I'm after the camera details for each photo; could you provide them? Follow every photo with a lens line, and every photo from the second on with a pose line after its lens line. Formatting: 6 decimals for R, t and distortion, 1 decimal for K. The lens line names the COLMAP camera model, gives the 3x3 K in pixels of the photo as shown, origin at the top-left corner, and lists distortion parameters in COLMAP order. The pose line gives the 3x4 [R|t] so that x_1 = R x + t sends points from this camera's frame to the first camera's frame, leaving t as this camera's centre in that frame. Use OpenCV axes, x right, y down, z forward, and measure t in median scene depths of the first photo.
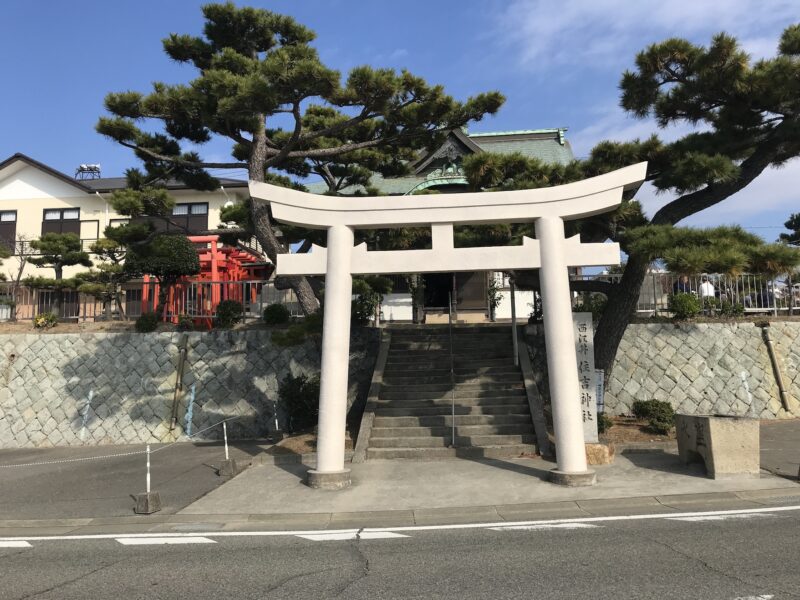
lens RADIAL K [[670.1, 0, 397.4], [0, 670.1, 297.8], [0, 0, 1]] dist [0.007725, -0.005984]
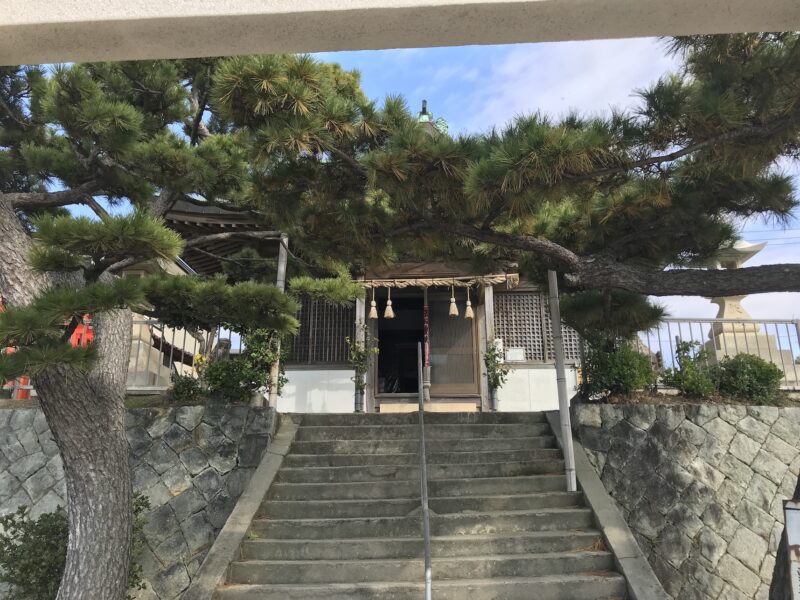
lens RADIAL K [[670.1, 0, 402.7], [0, 670.1, 300.8], [0, 0, 1]] dist [0.007725, -0.005984]
pose [[0.998593, 0.023671, 0.047443, 0.044733], [-0.014841, 0.983831, -0.178482, 0.058113], [-0.050901, 0.177527, 0.982799, 0.554085]]
